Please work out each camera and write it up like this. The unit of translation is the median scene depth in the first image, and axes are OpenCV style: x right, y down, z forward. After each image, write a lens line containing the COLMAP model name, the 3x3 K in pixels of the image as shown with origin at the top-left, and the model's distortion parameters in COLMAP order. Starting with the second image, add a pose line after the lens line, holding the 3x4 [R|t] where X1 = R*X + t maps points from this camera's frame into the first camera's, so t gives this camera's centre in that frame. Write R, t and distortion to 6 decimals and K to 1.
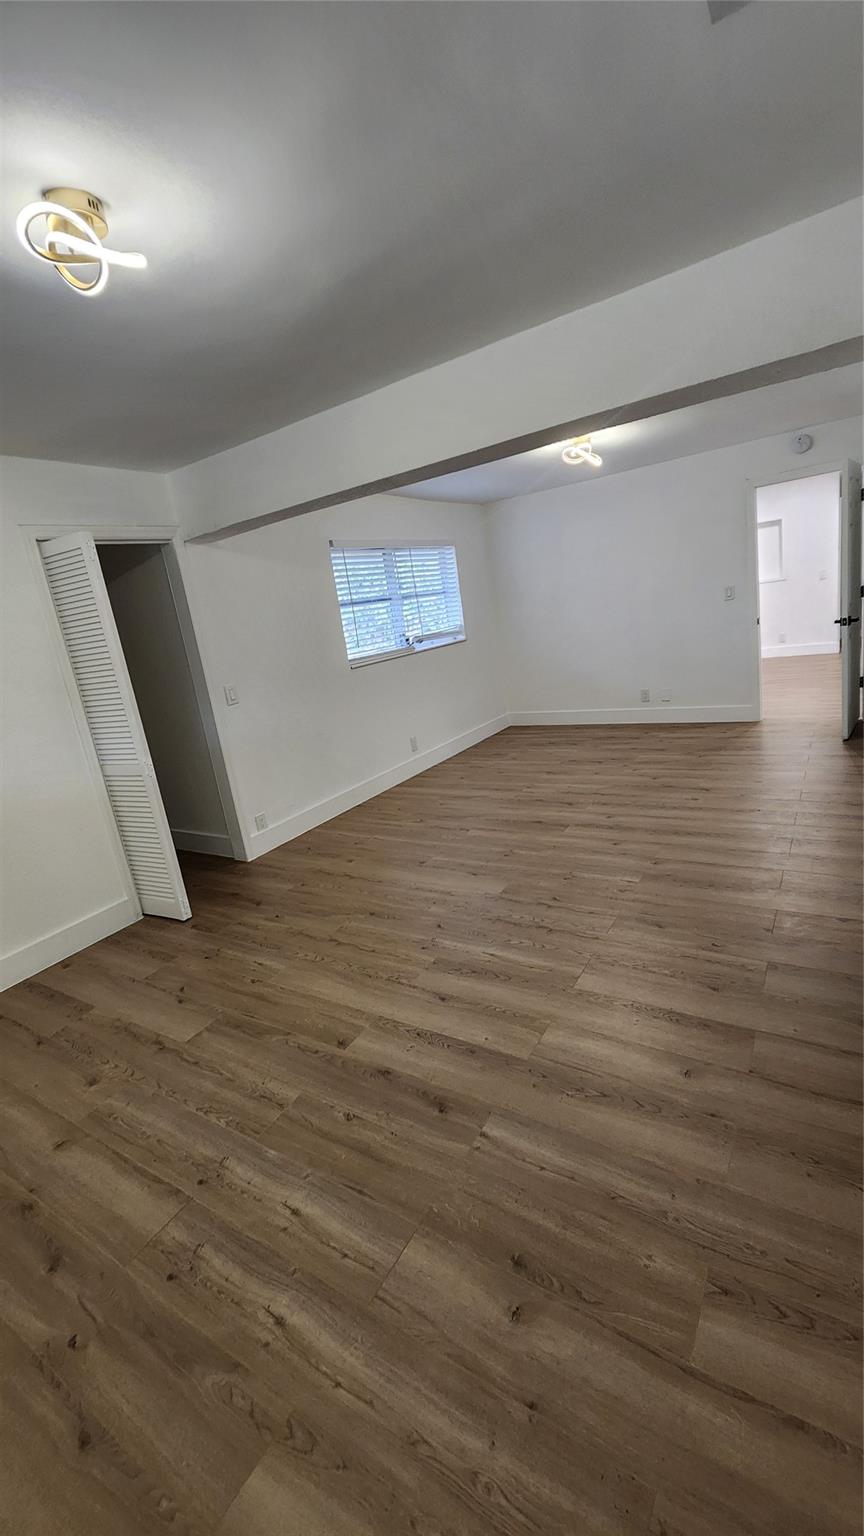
lens RADIAL K [[634.8, 0, 446.3], [0, 634.8, 761.0], [0, 0, 1]] dist [0.005804, -0.000277]
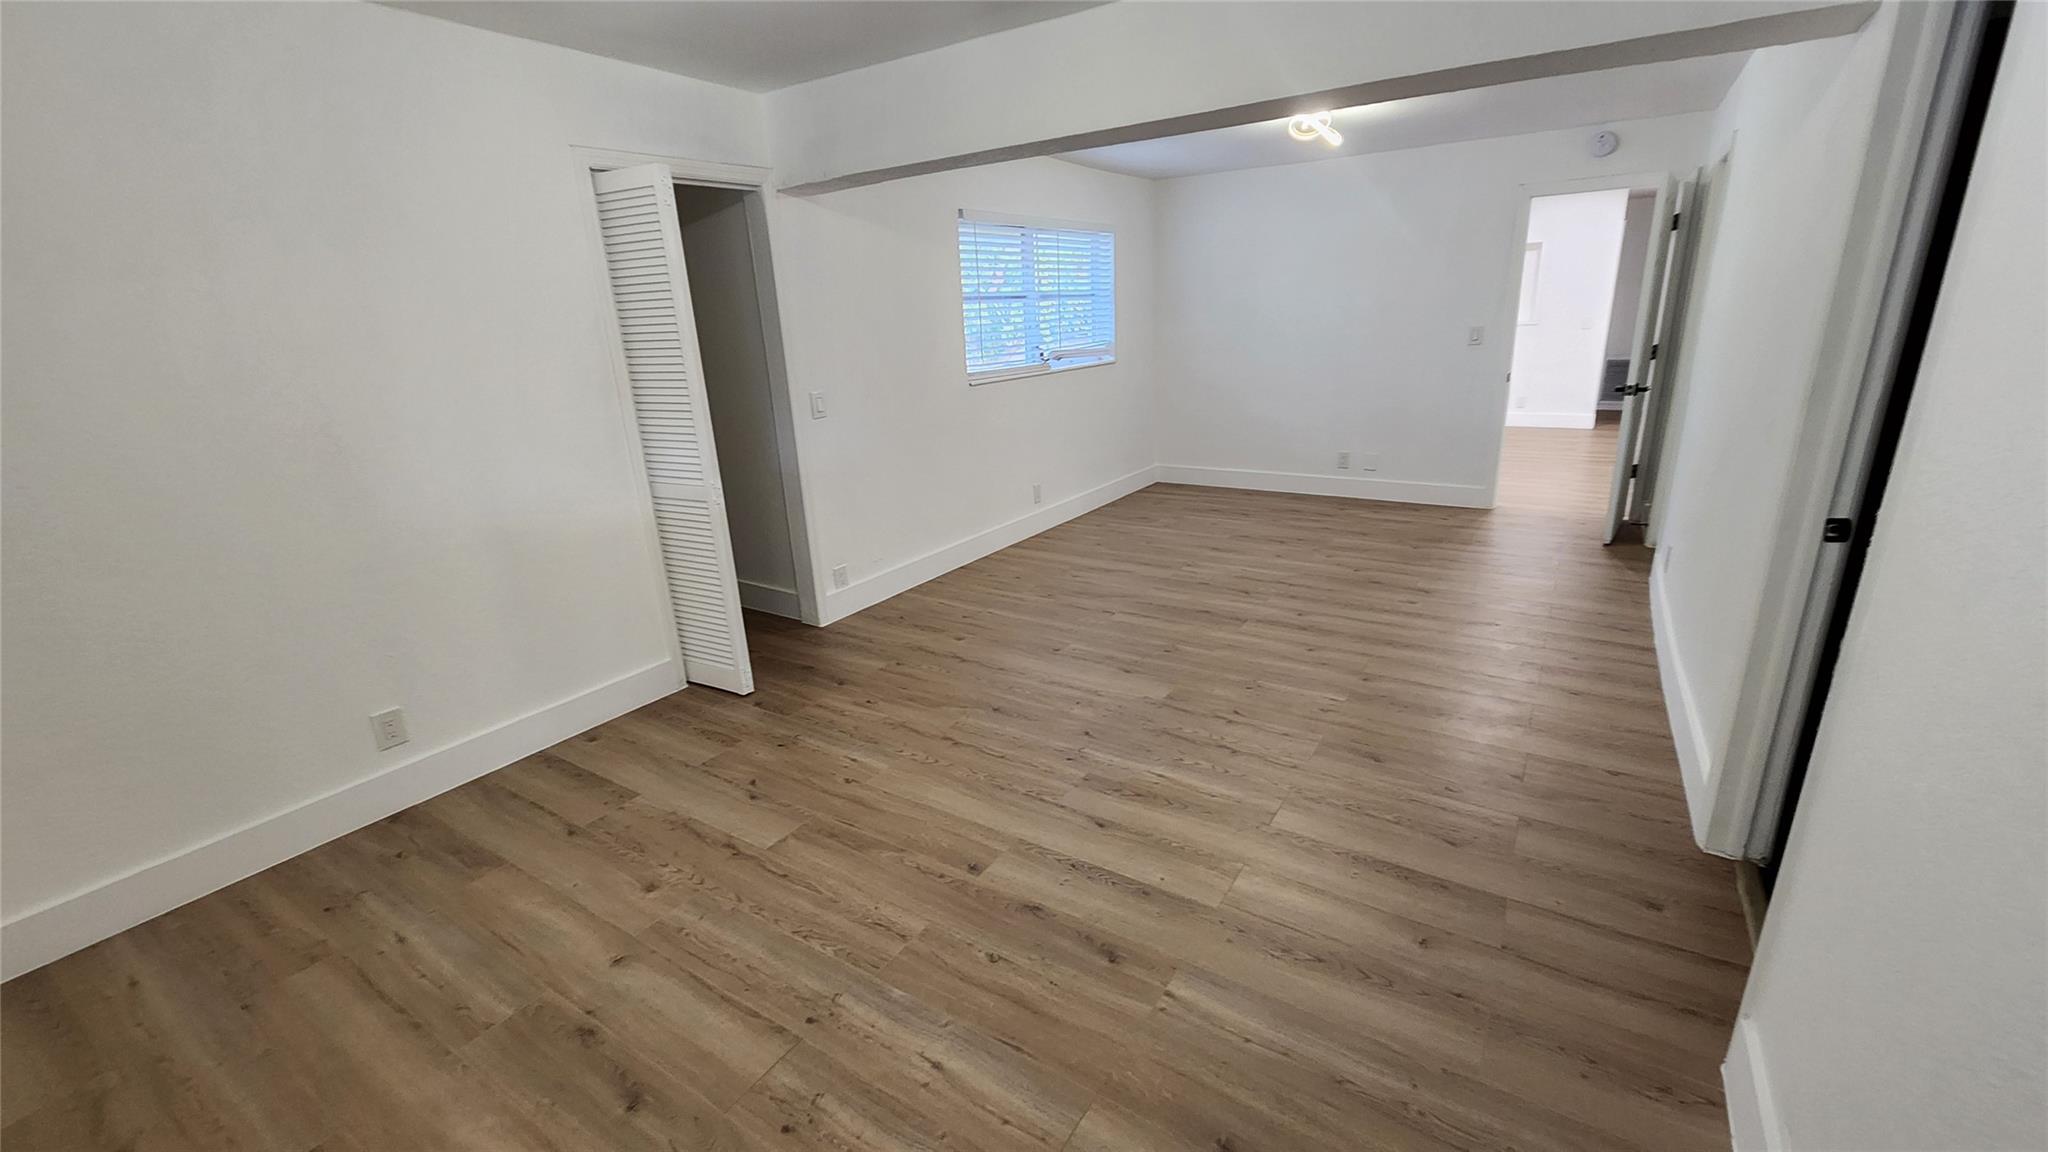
lens RADIAL K [[846.3, 0, 1002.4], [0, 846.3, 570.3], [0, 0, 1]] dist [0.005804, -0.000277]
pose [[0.995022, 0.097021, 0.022776, -0.150552], [-0.098266, 0.993223, 0.062057, 0.007503], [-0.016600, -0.063986, 0.997813, -0.019110]]
